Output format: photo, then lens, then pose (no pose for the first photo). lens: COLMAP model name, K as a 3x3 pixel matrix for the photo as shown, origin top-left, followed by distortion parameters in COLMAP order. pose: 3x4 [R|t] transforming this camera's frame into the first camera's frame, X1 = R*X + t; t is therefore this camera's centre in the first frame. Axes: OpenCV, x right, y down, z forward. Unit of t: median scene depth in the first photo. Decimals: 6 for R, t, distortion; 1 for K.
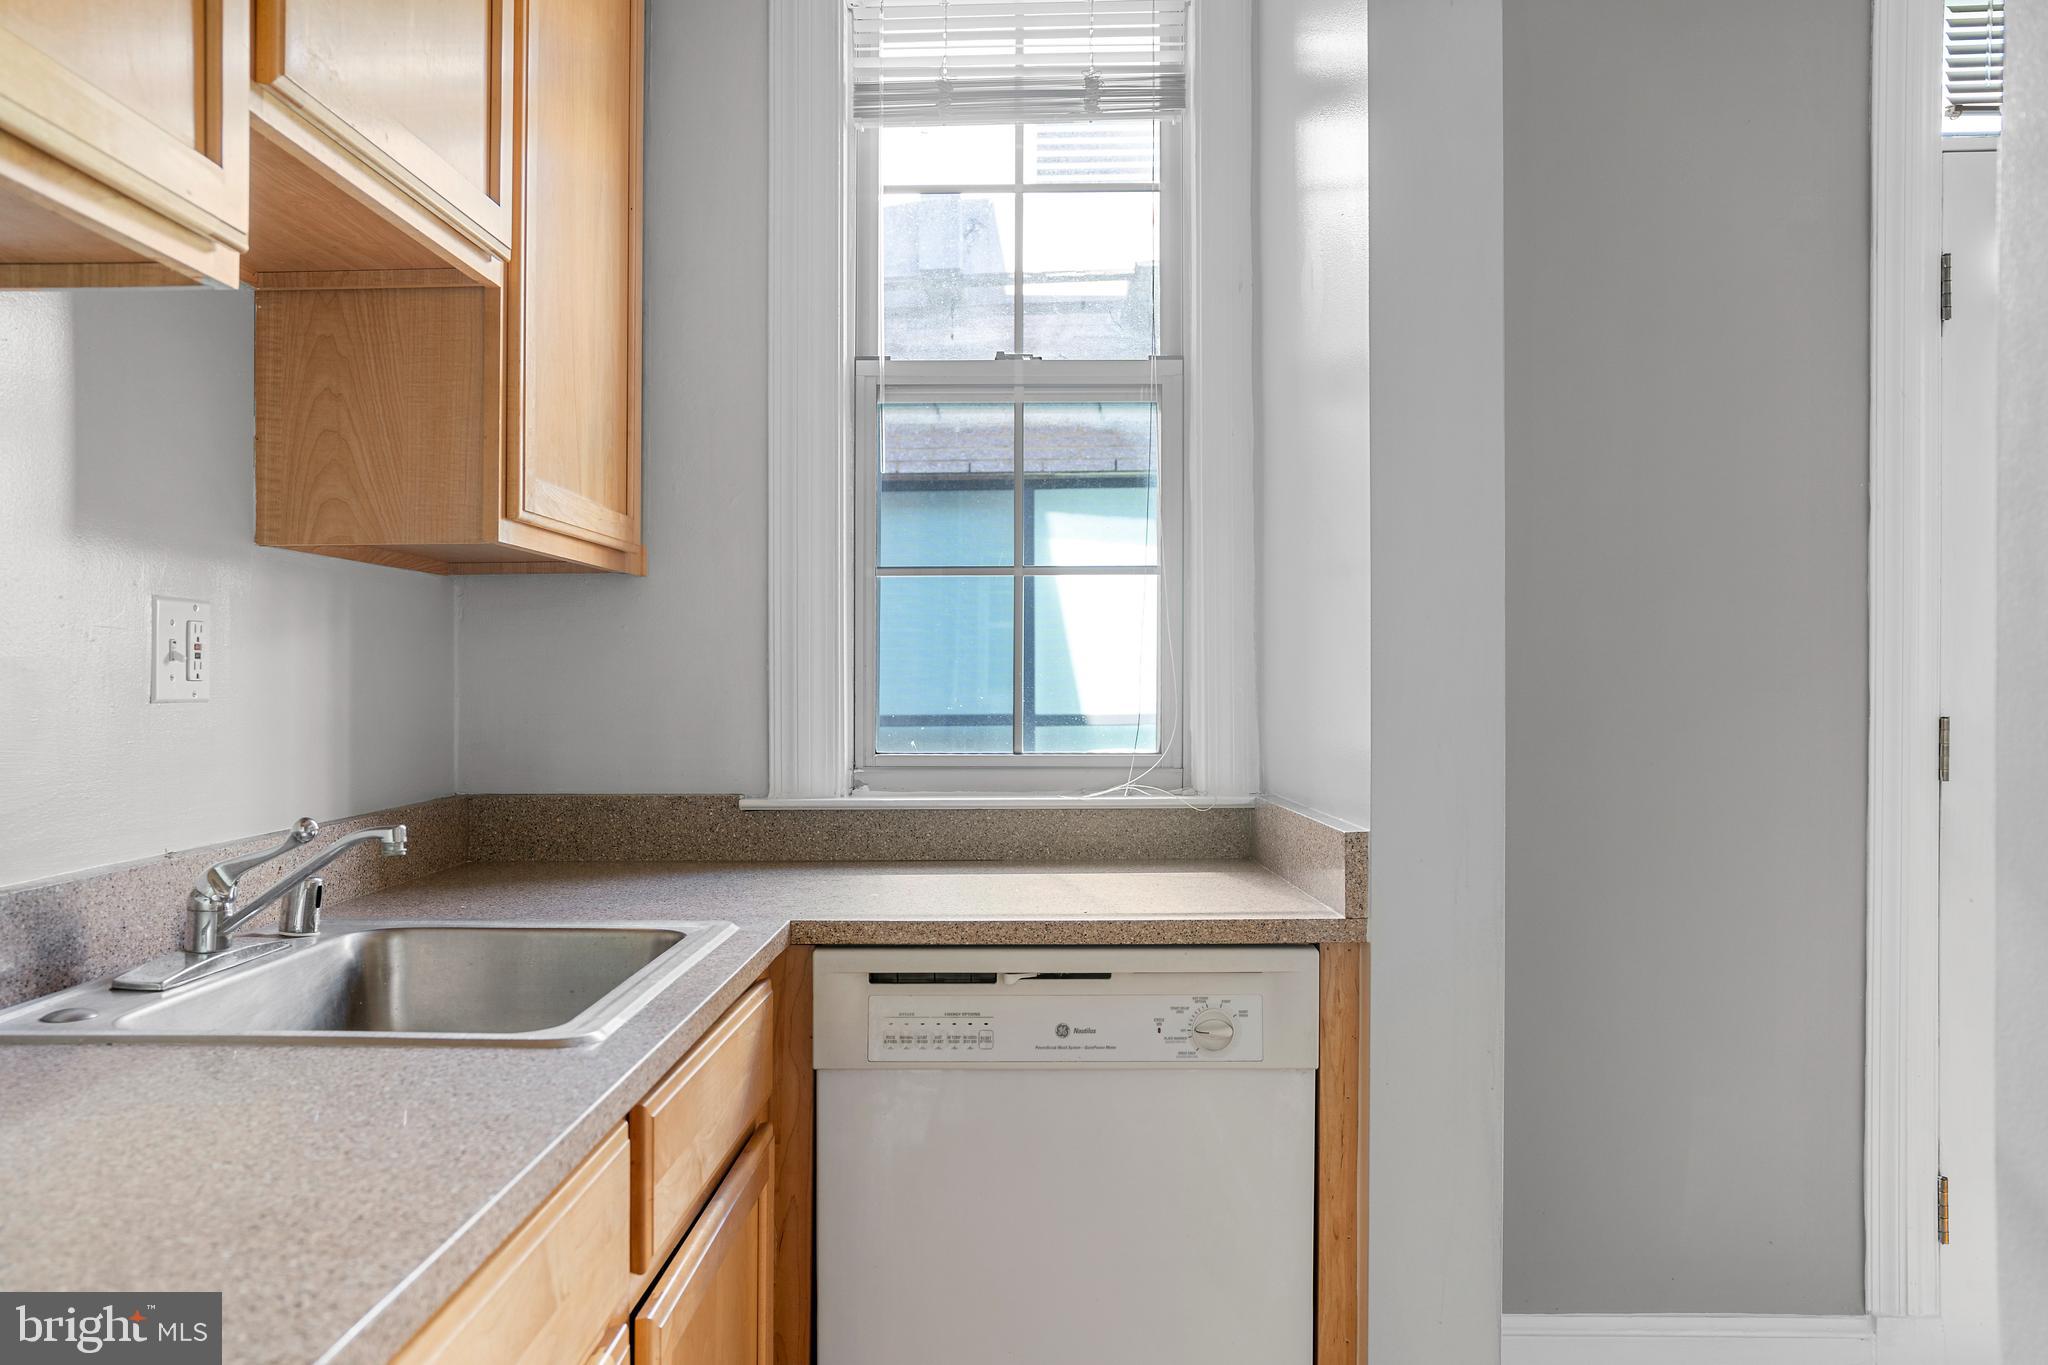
lens RADIAL K [[1646.4, 0, 1025.0], [0, 1646.4, 672.0], [0, 0, 1]] dist [-0.056346, 0.125351]
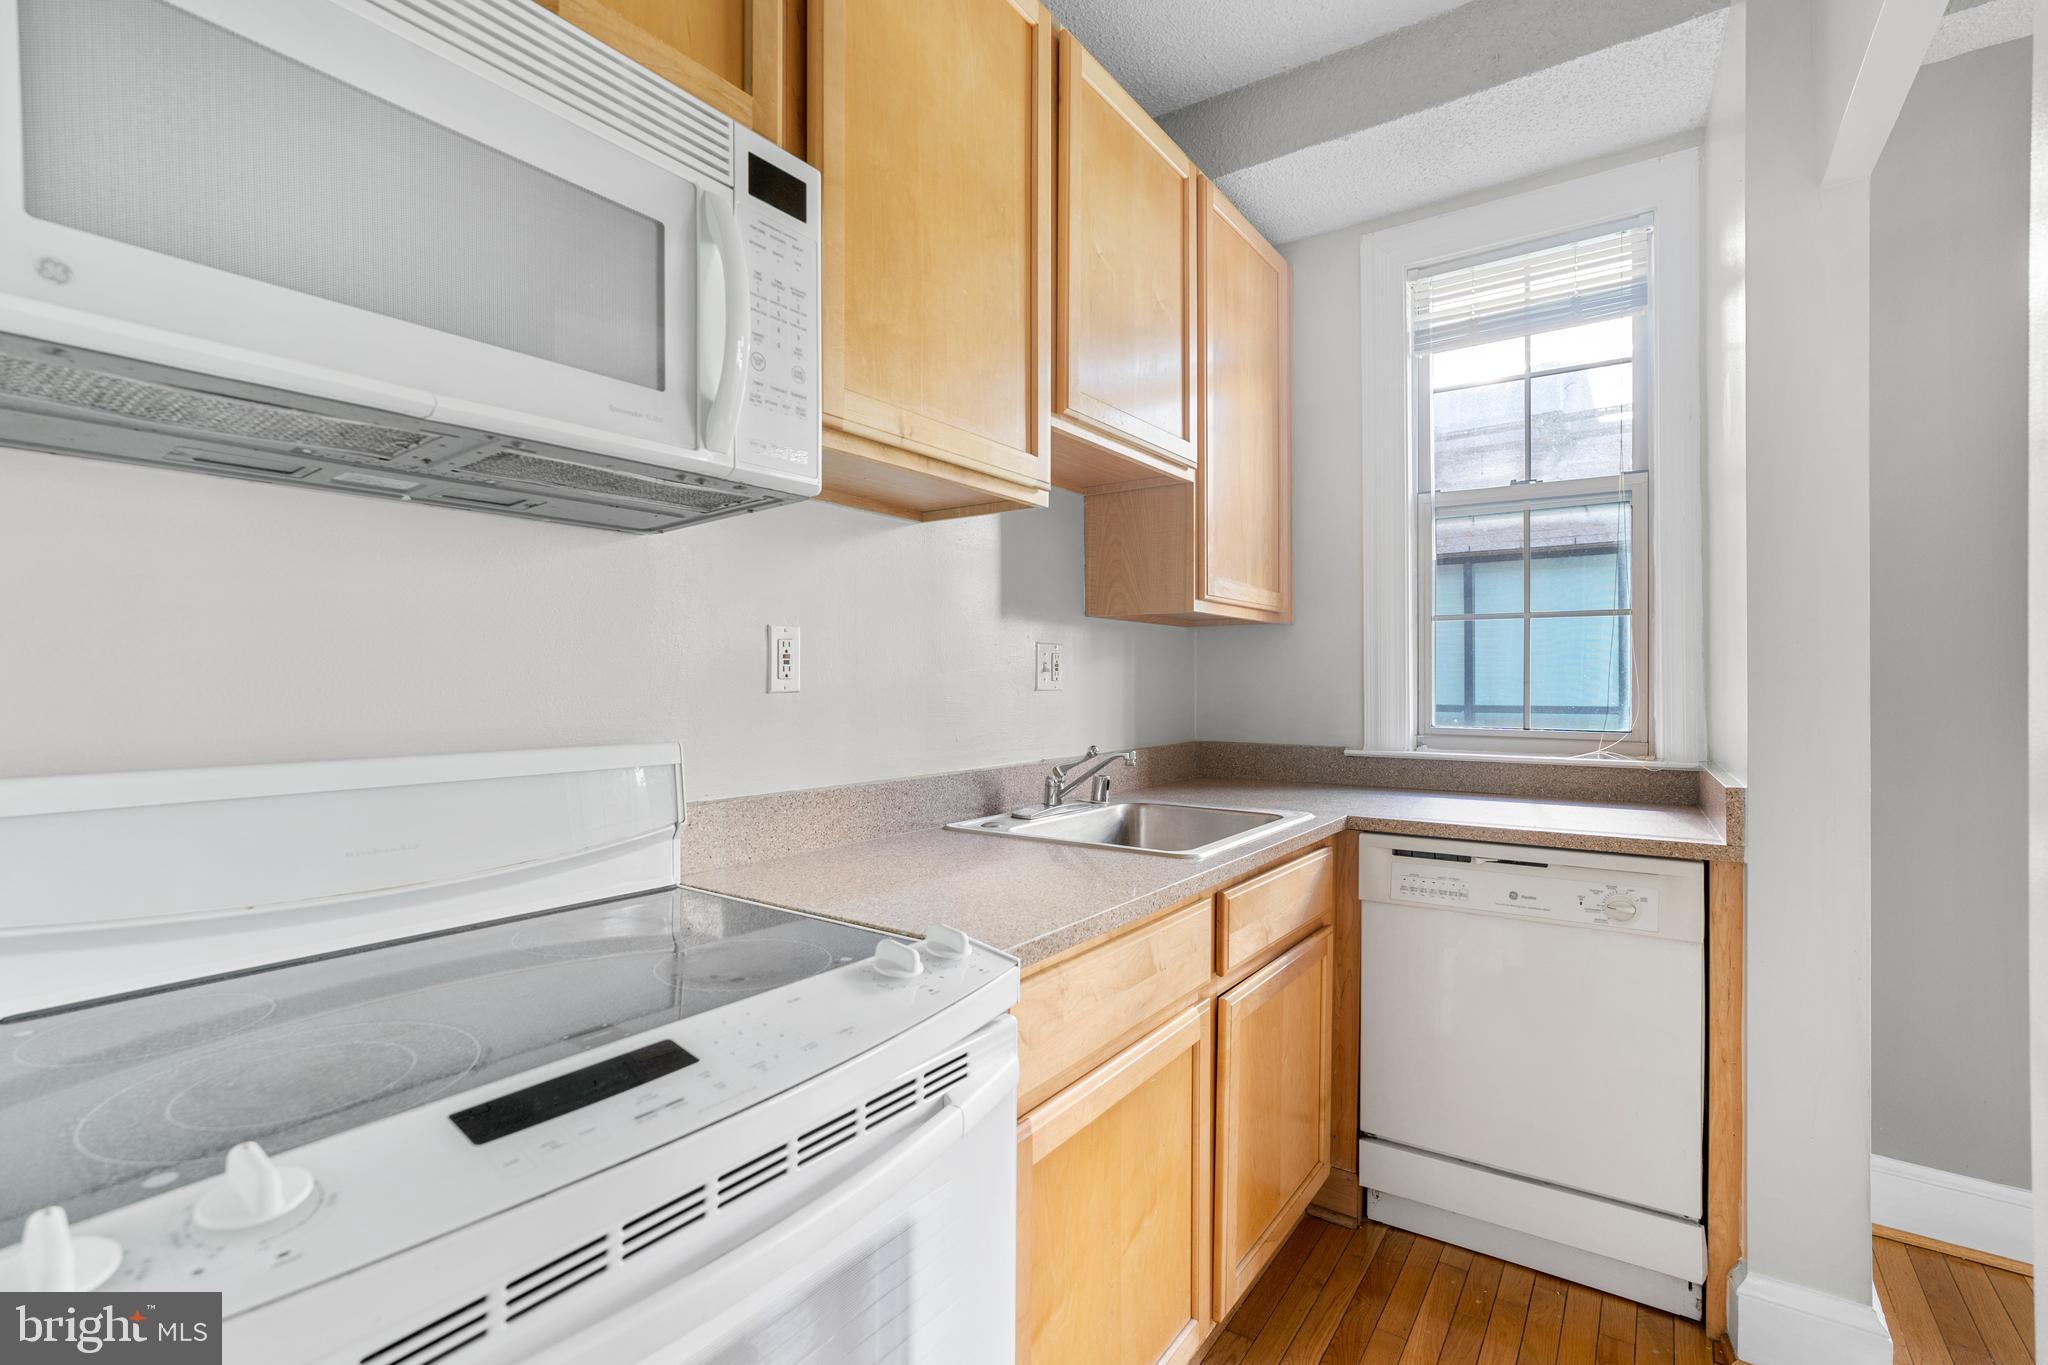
lens RADIAL K [[954.4, 0, 1024.0], [0, 954.4, 682.5], [0, 0, 1]] dist [0.023788, 0.000154]
pose [[0.845009, 0.007153, -0.534705, 0.119669], [-0.003962, 0.999967, 0.007116, -0.001274], [0.534738, -0.003895, 0.845009, -0.079381]]
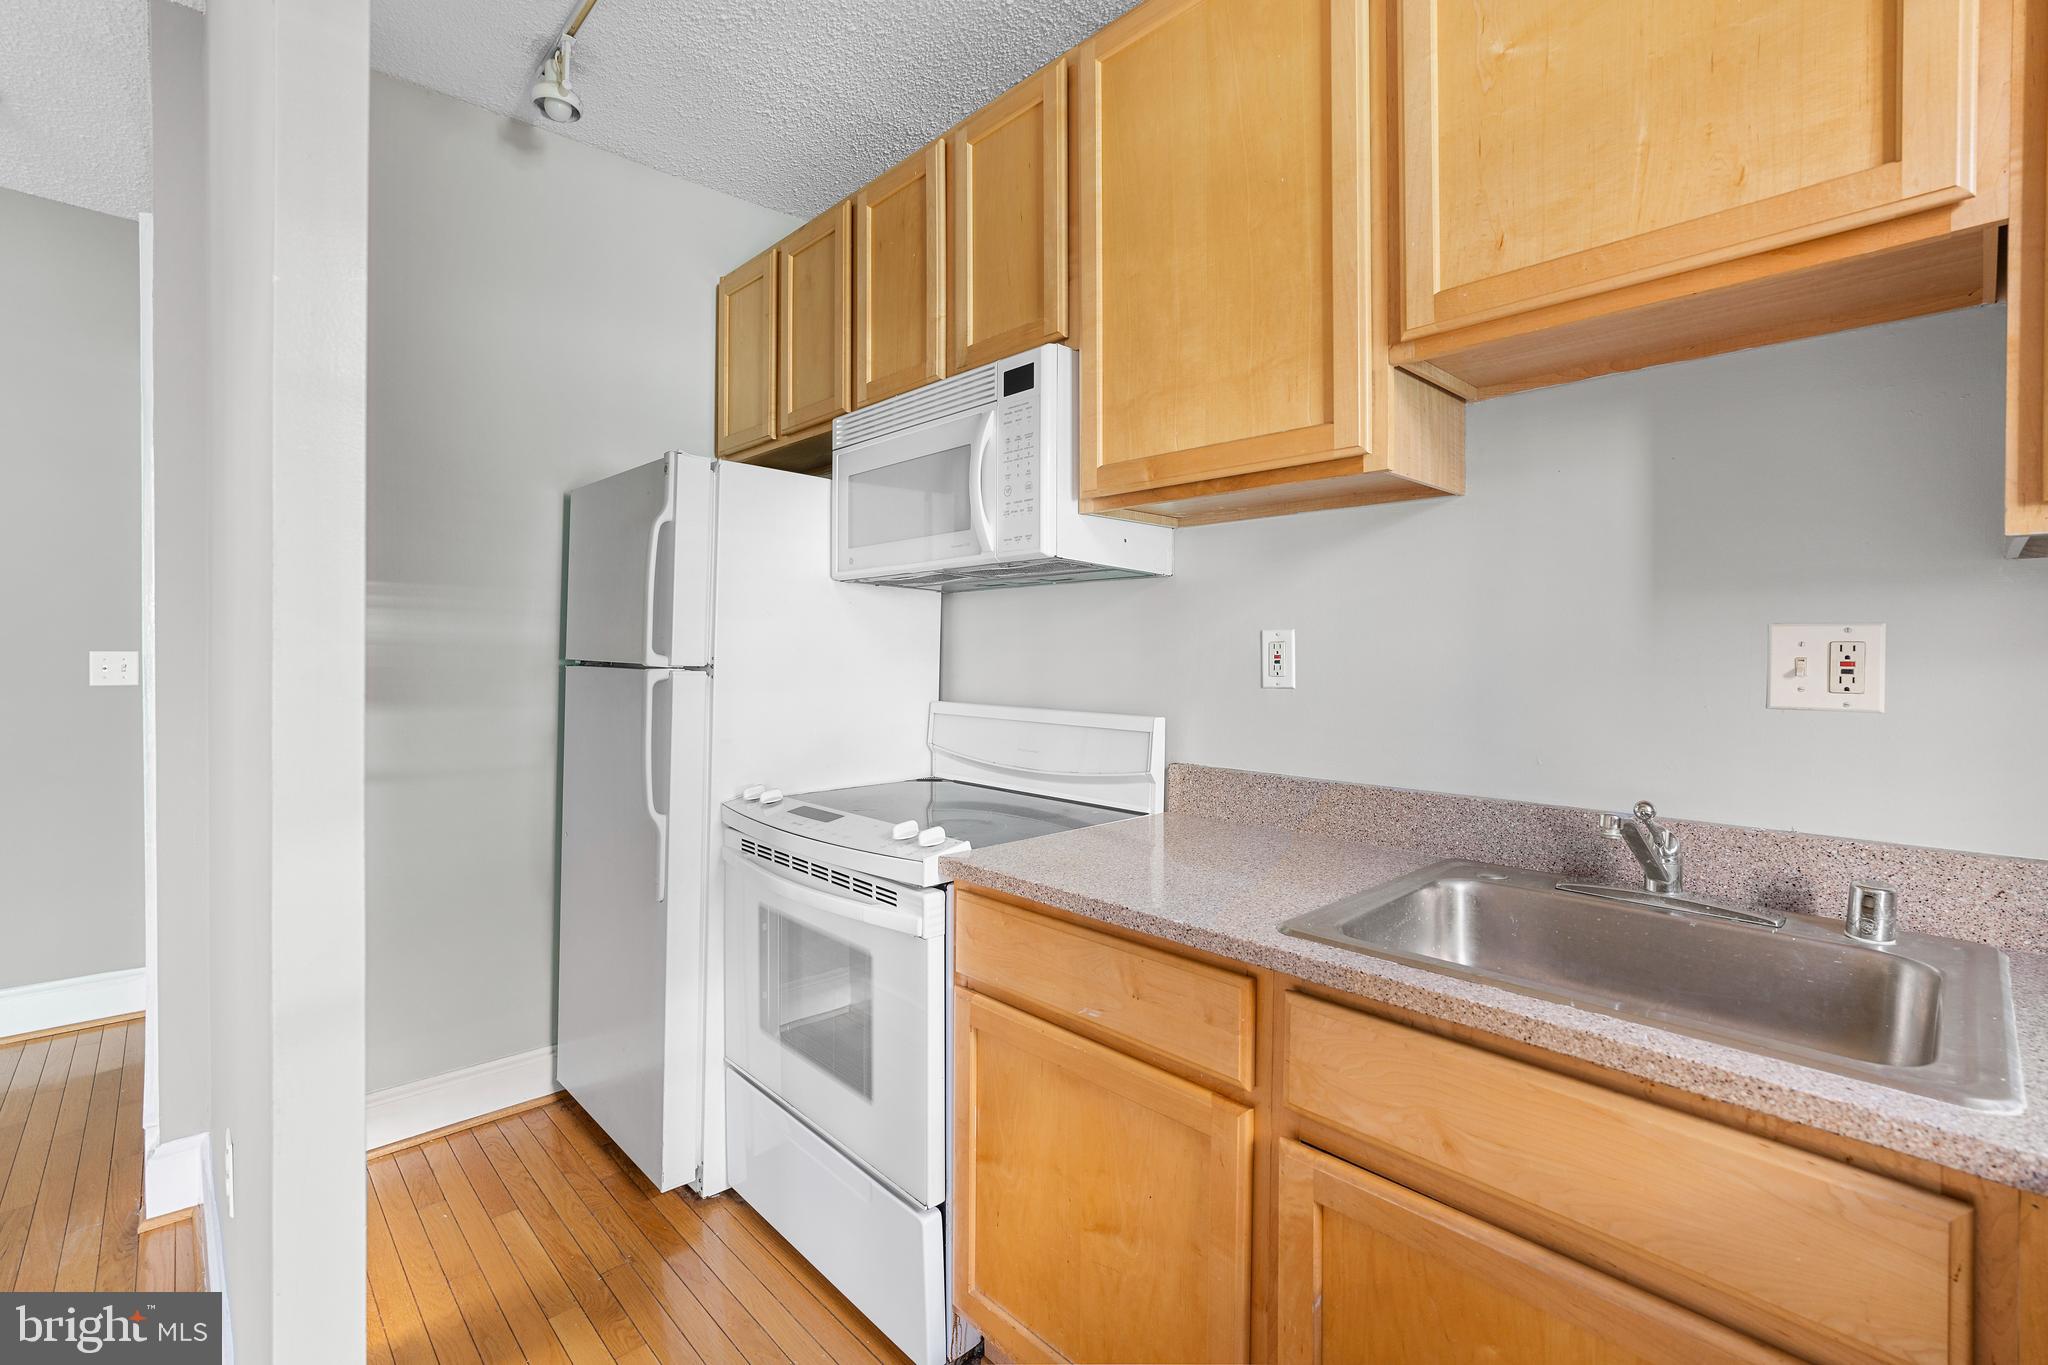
lens RADIAL K [[910.1, 0, 1014.5], [0, 910.1, 650.3], [0, 0, 1]] dist [0.002338, 0.000623]
pose [[-0.691475, 0.006340, -0.722373, 0.337224], [0.005367, 0.999979, 0.003638, -0.028044], [0.722381, -0.001361, -0.691494, 0.933163]]
